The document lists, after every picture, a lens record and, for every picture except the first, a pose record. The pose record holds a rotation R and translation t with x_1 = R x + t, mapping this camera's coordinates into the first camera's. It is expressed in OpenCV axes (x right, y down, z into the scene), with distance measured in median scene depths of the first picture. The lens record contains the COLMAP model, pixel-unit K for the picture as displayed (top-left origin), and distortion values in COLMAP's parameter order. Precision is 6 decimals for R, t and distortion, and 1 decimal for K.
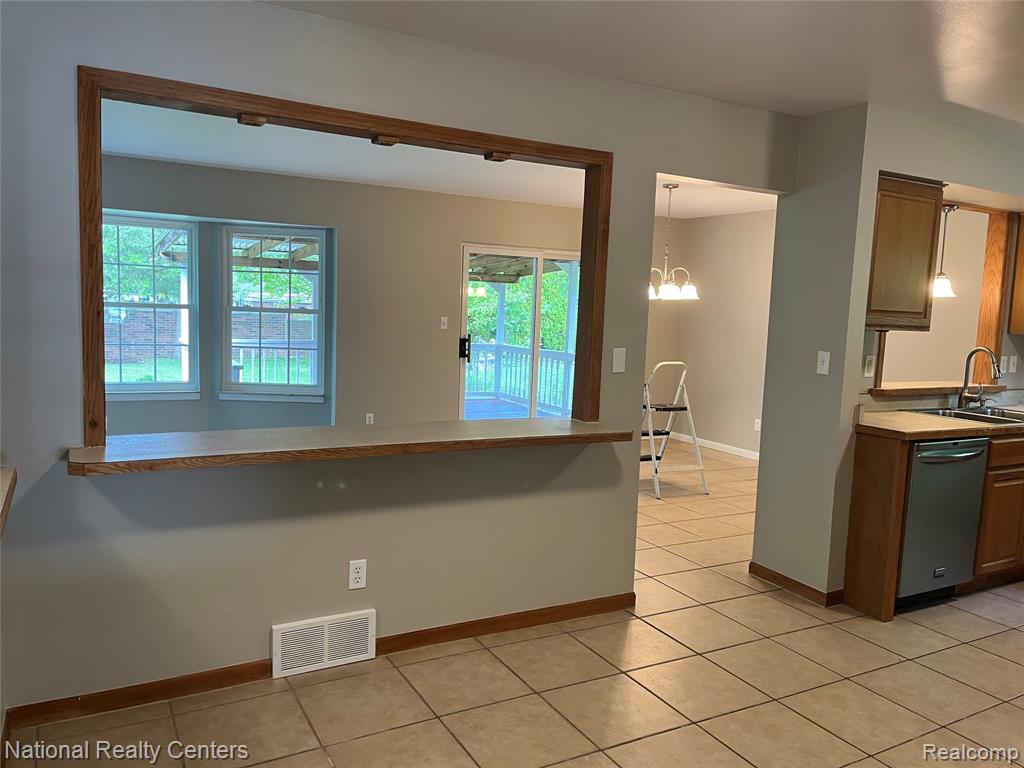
lens RADIAL K [[773.3, 0, 504.0], [0, 773.3, 387.5], [0, 0, 1]] dist [0.065736, -0.086256]
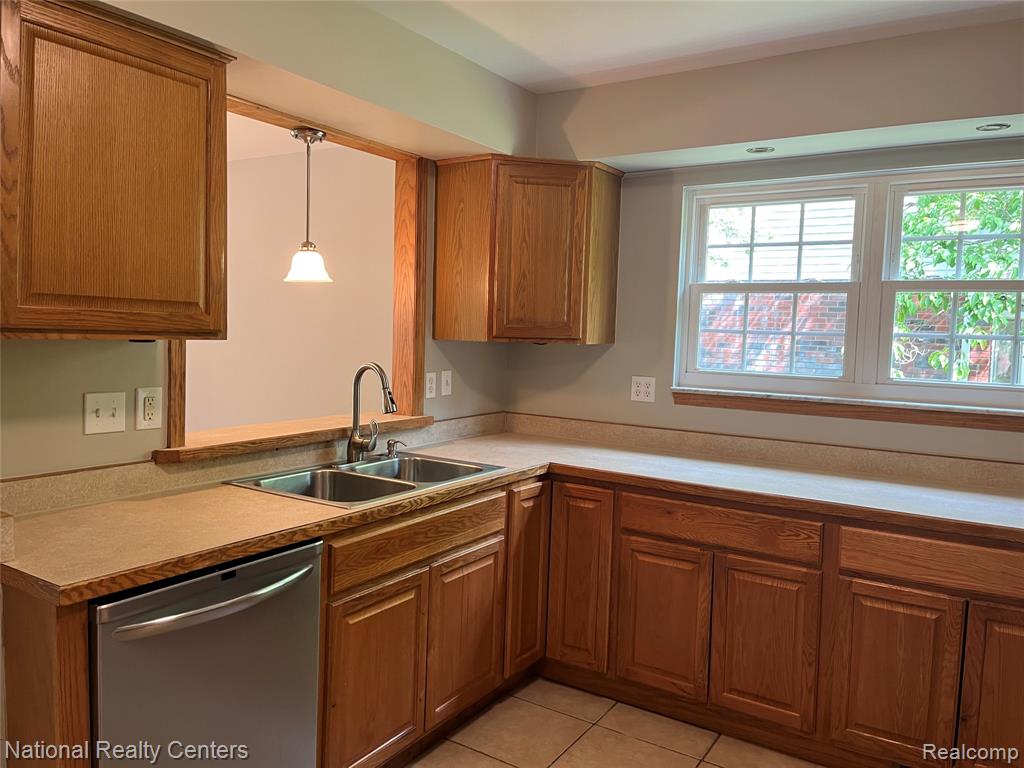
lens RADIAL K [[773.3, 0, 516.2], [0, 773.3, 376.0], [0, 0, 1]] dist [0.065736, -0.086256]
pose [[0.876082, -0.044943, 0.480063, 0.403991], [0.056563, 0.998351, -0.009759, -0.027680], [-0.478833, 0.035703, 0.877180, 0.395996]]
